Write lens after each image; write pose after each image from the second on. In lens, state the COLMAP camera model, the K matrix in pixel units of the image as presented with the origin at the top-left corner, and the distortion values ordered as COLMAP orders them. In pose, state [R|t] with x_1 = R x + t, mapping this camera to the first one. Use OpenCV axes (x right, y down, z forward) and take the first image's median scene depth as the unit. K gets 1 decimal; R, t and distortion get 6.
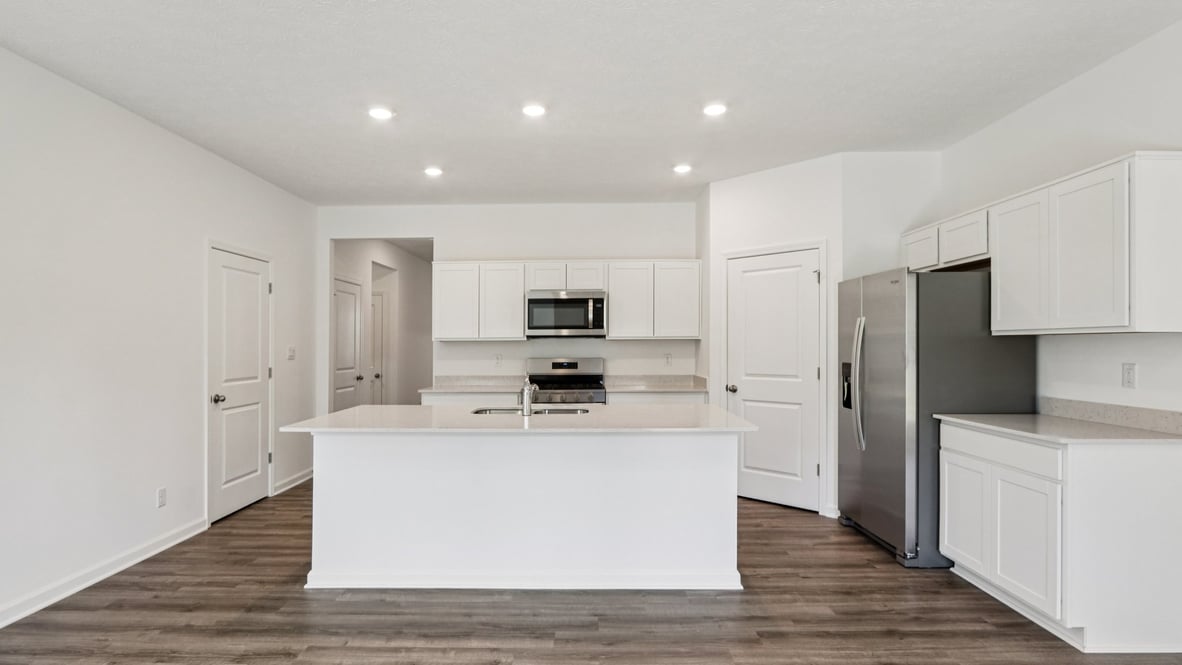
lens RADIAL K [[583.4, 0, 565.5], [0, 583.4, 338.4], [0, 0, 1]] dist [-0.006756, 0.000920]
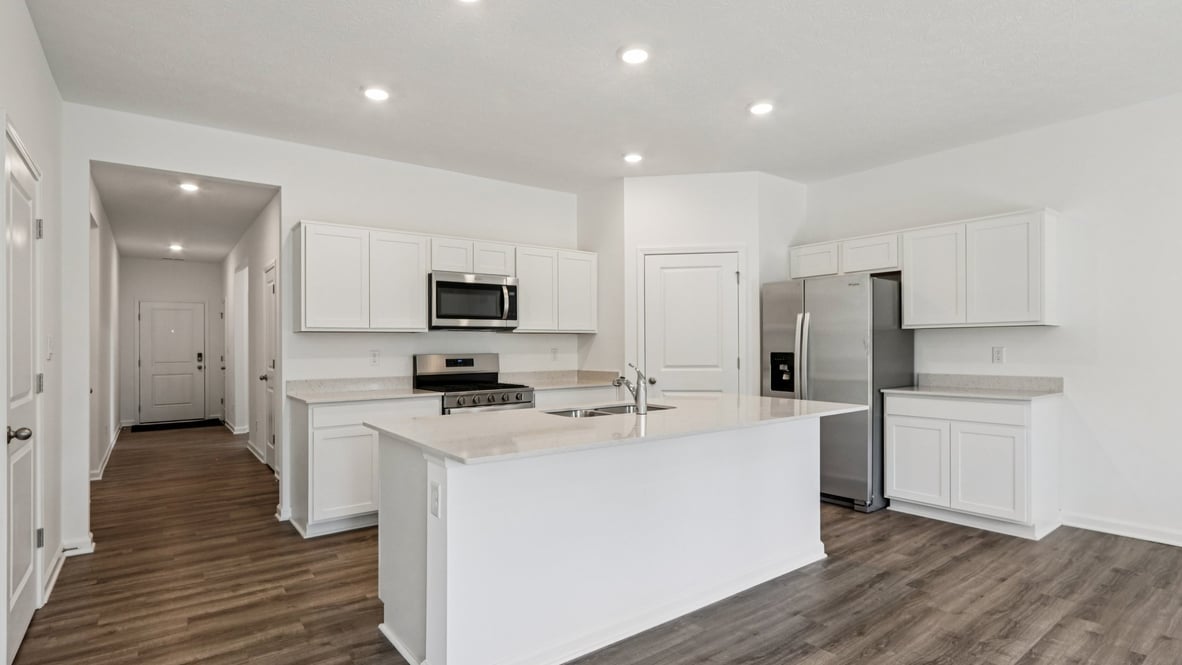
lens RADIAL K [[583.4, 0, 589.1], [0, 583.4, 342.5], [0, 0, 1]] dist [-0.006756, 0.000920]
pose [[0.789838, 0.003007, 0.613308, -0.427741], [-0.003382, 0.999994, -0.000547, 0.019513], [-0.613306, -0.001642, 0.789844, 0.248257]]
